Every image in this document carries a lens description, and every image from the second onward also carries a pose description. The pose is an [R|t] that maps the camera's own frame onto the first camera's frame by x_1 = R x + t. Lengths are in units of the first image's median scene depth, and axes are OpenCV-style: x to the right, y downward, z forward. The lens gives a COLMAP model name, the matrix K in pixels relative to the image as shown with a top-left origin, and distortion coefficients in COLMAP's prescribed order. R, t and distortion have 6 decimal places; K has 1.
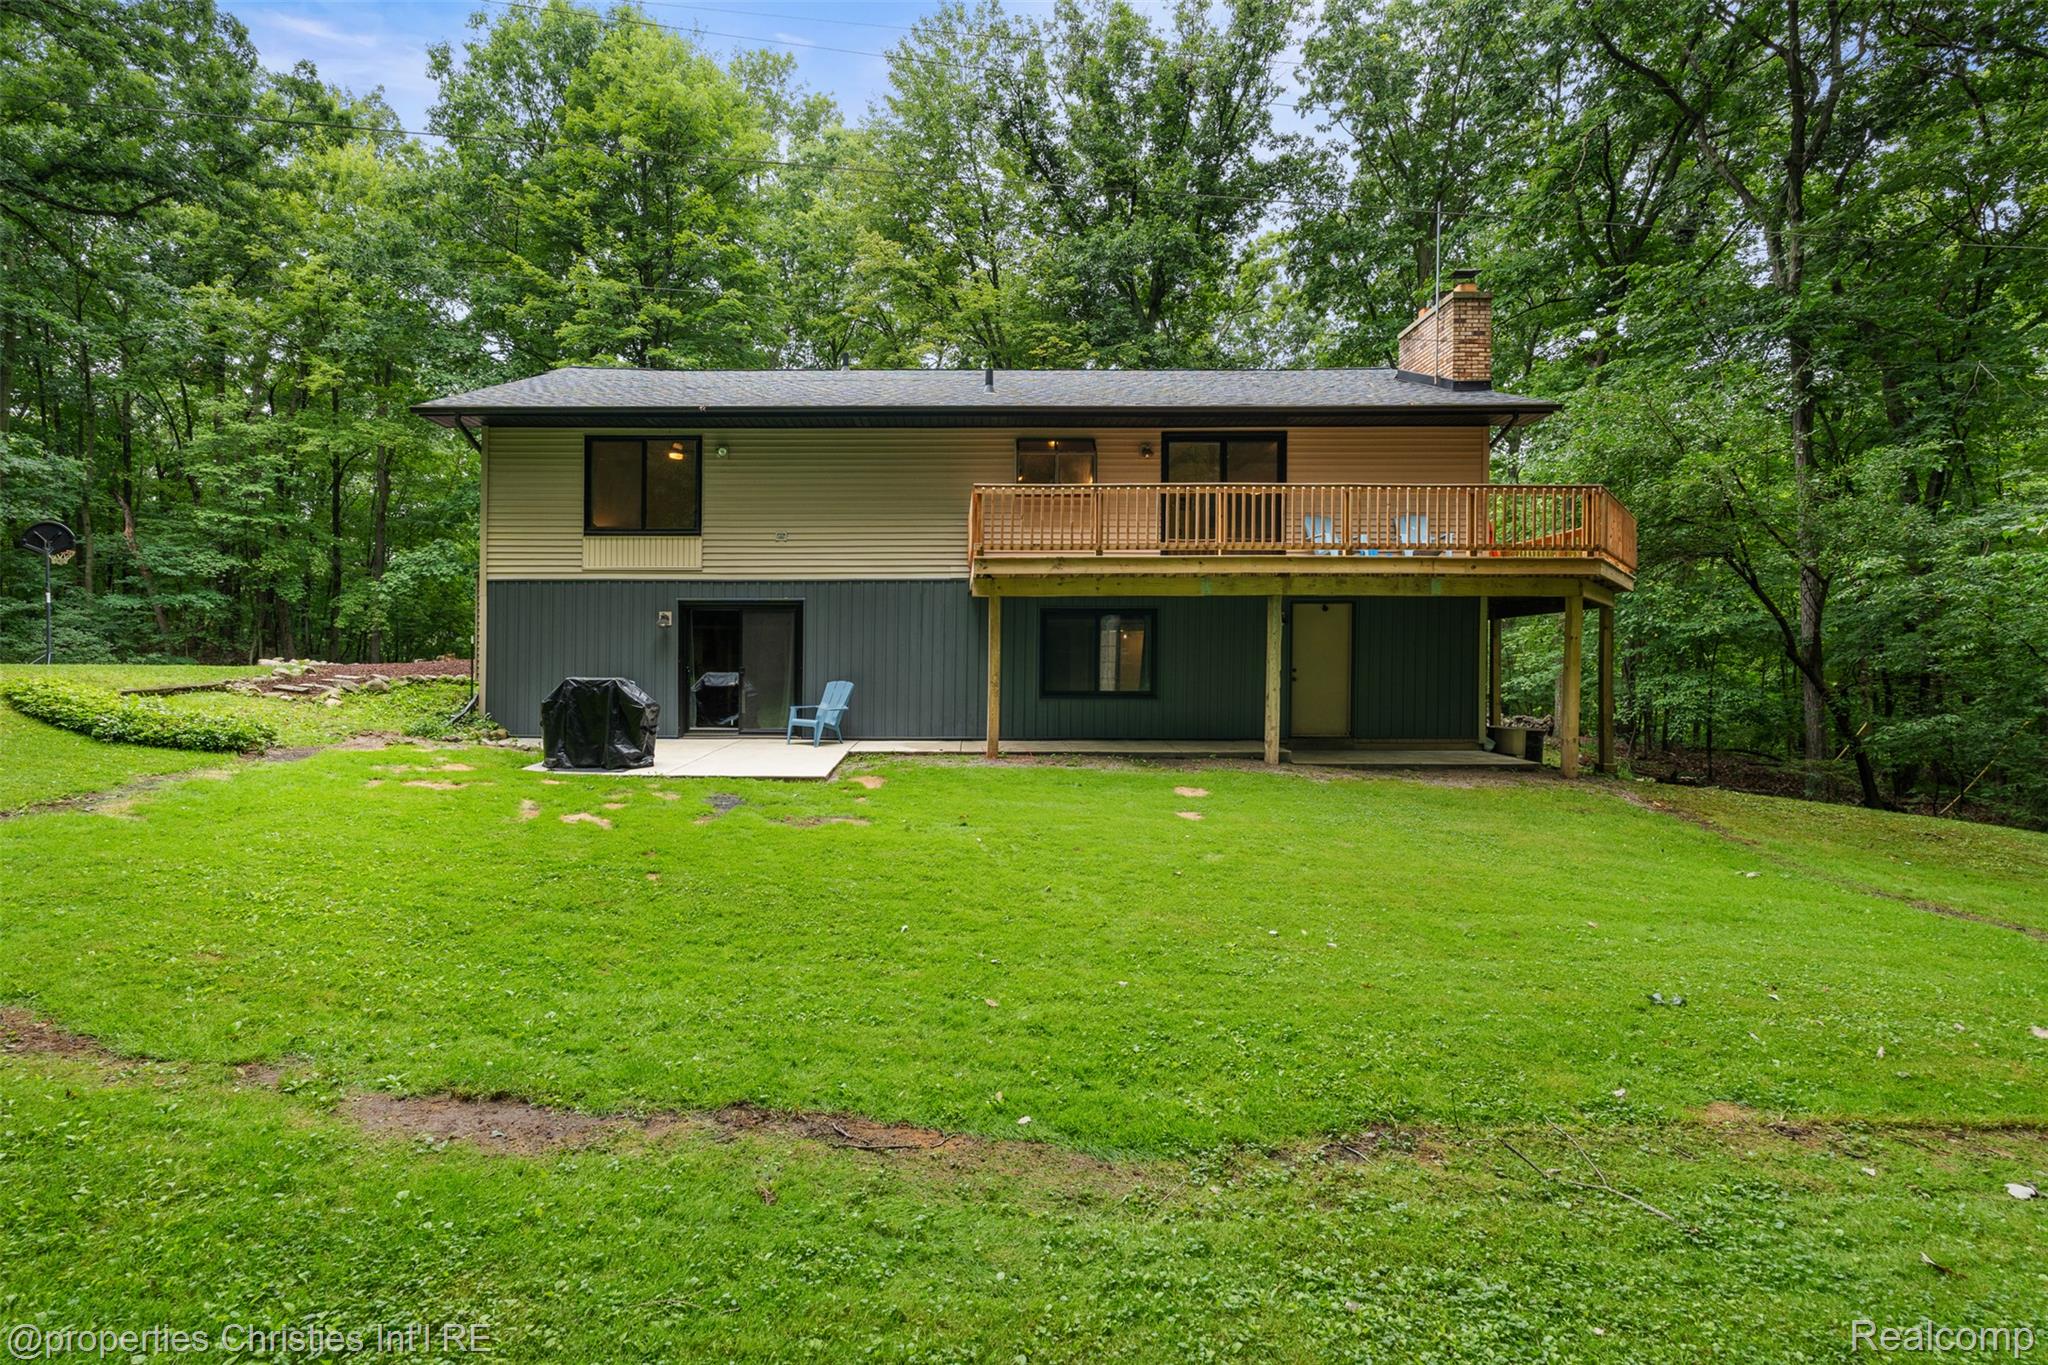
lens RADIAL K [[980.9, 0, 1004.3], [0, 980.9, 680.3], [0, 0, 1]] dist [0.000507, -0.000257]
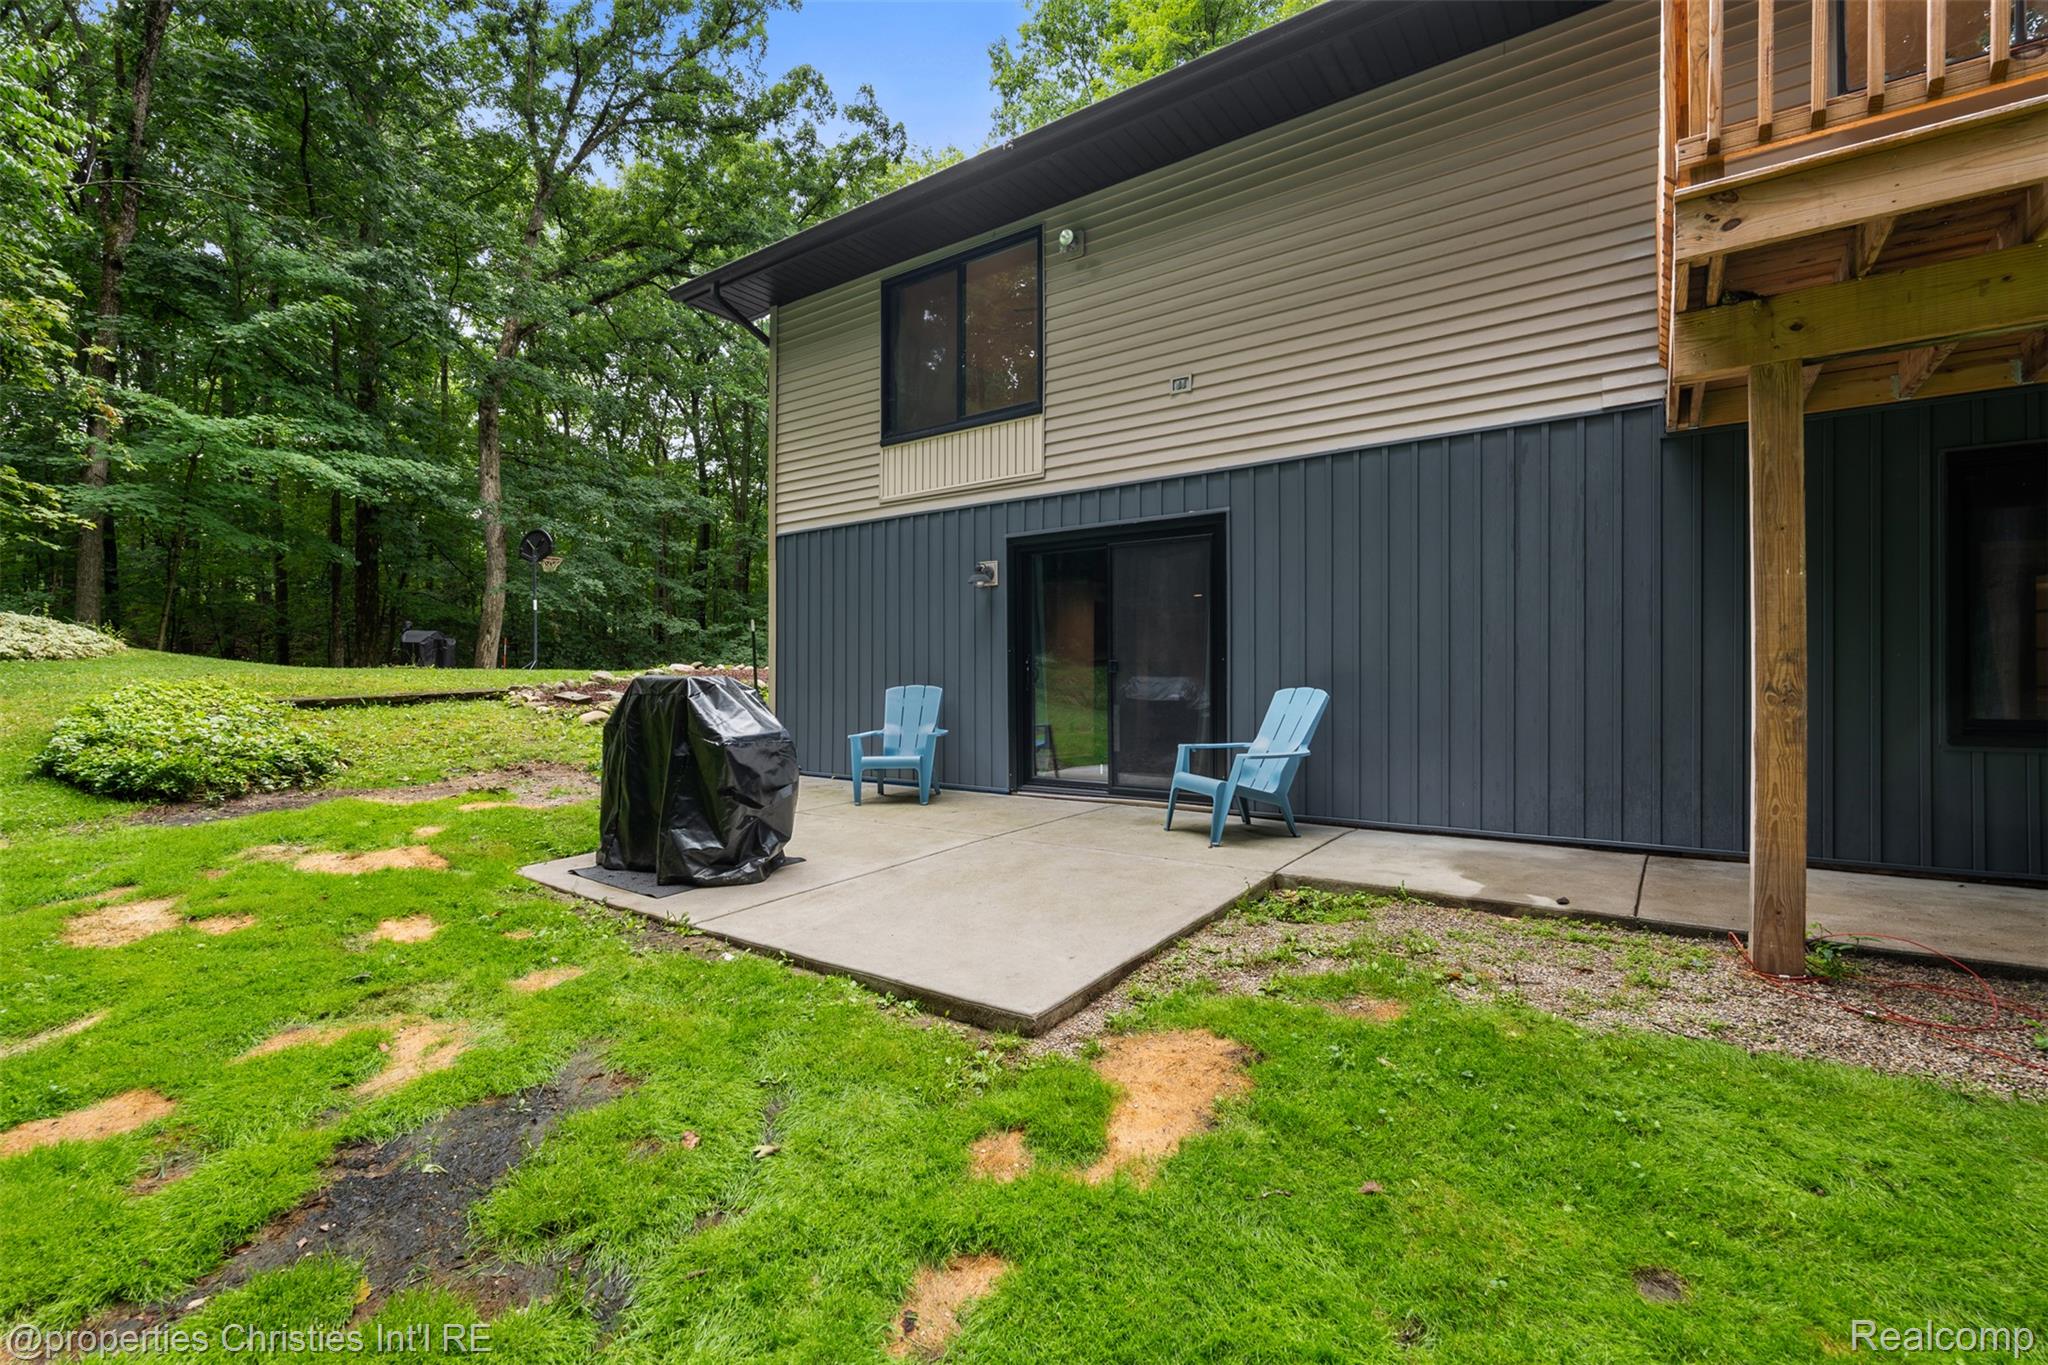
lens RADIAL K [[926.7, 0, 1008.0], [0, 926.7, 661.3], [0, 0, 1]] dist [0.002688, -0.000076]
pose [[0.785574, -0.018532, -0.618490, -0.017019], [-0.004052, 0.999376, -0.035091, 0.004237], [0.618754, 0.030072, 0.785009, 0.598852]]
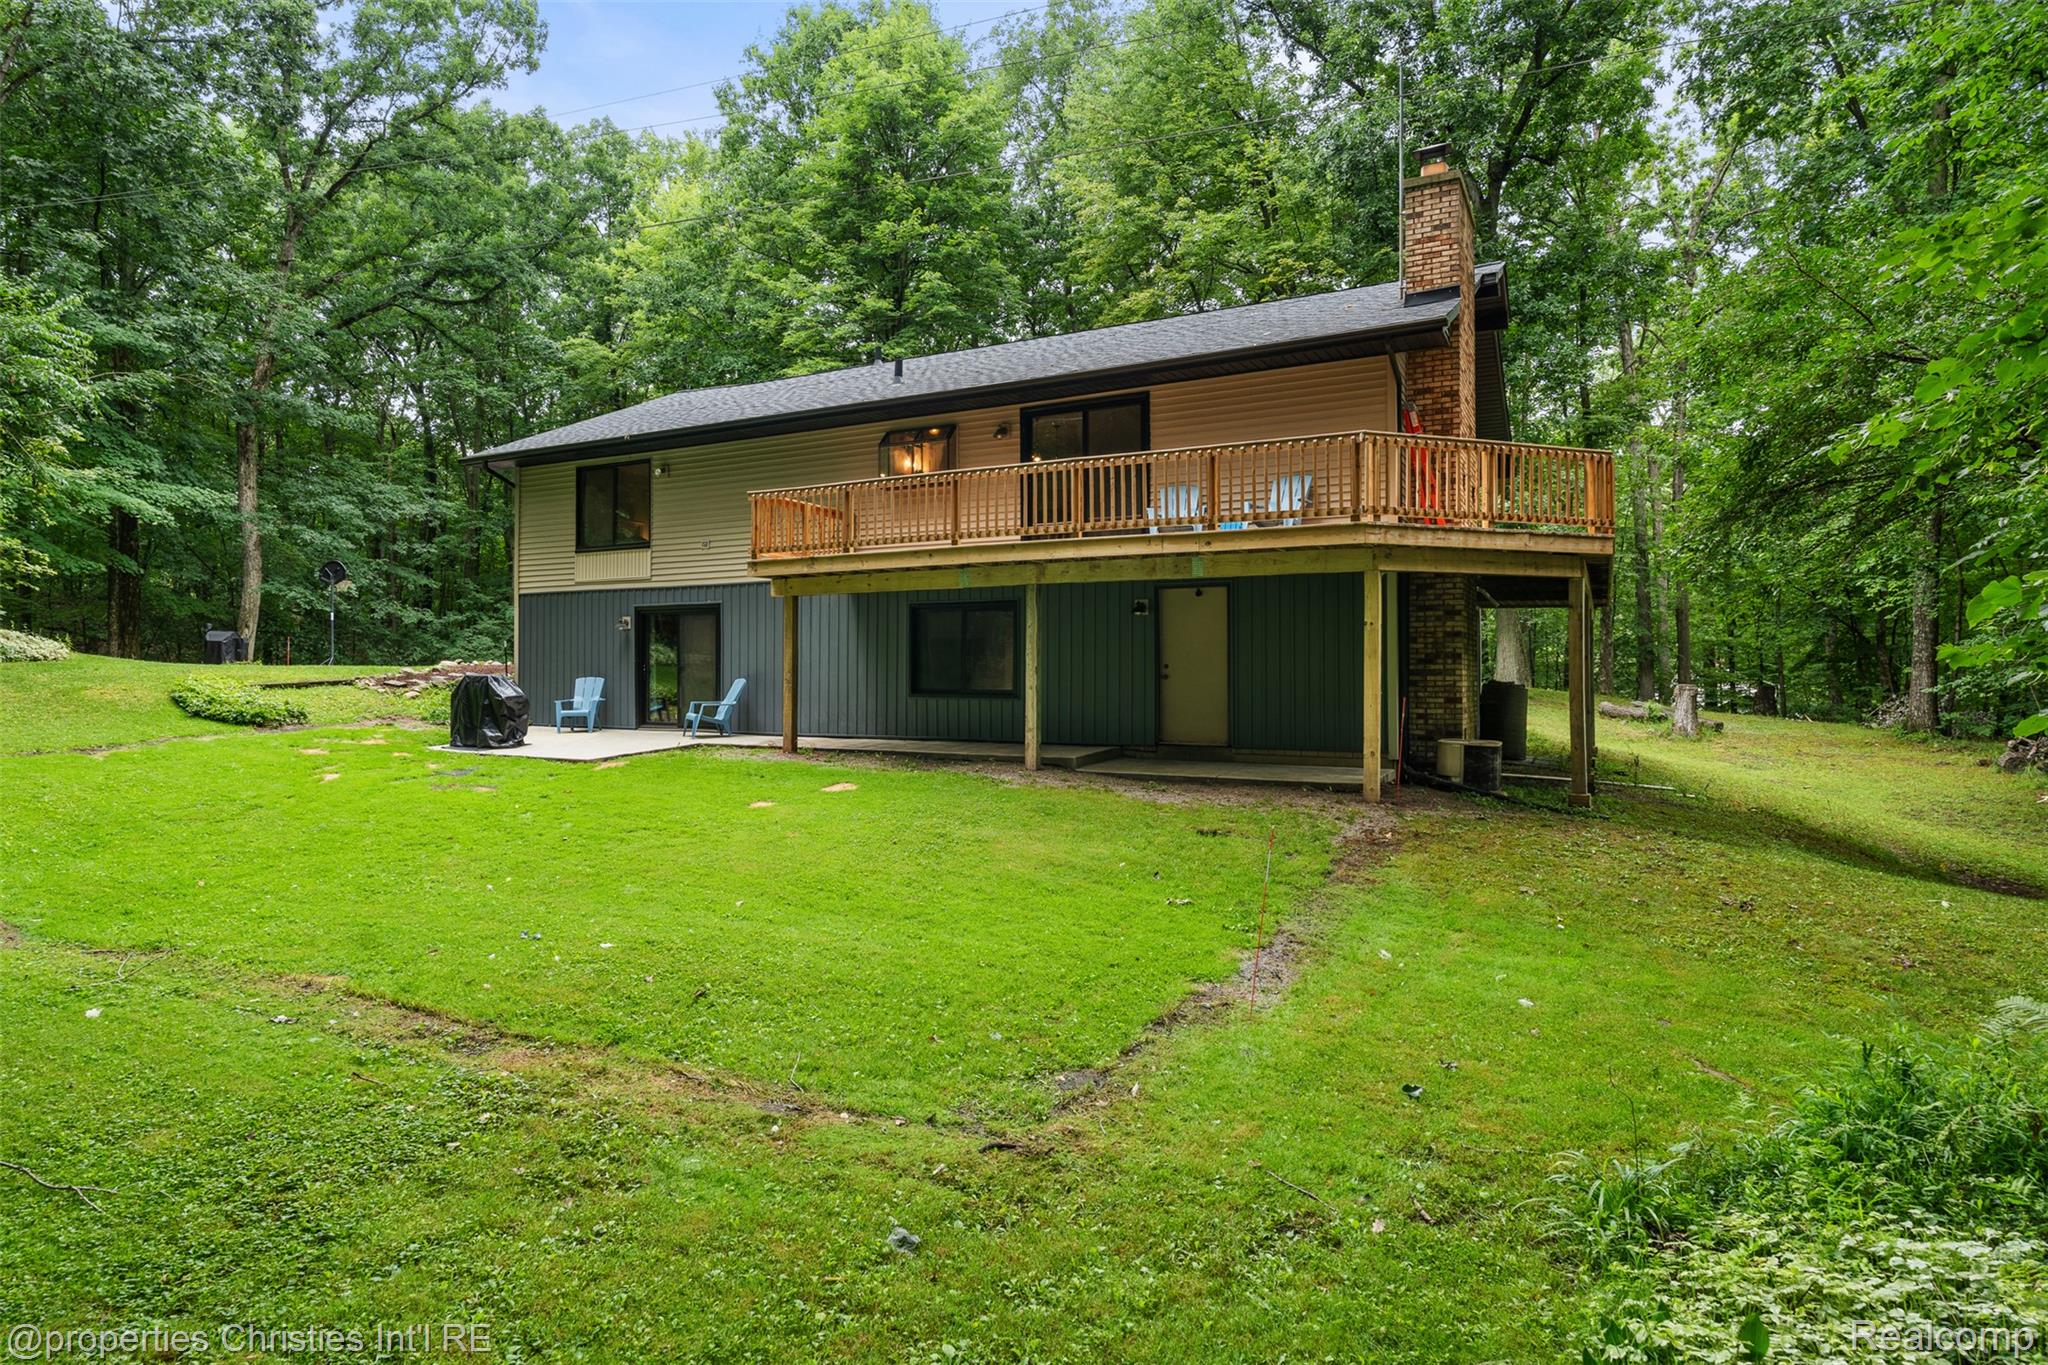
lens RADIAL K [[1264.9, 0, 991.3], [0, 1264.9, 645.5], [0, 0, 1]] dist [0.006819, 0.003673]
pose [[0.854136, -0.012793, -0.519893, 0.765971], [-0.003041, 0.999557, -0.029592, 0.004996], [0.520041, 0.026857, 0.853719, -0.023546]]
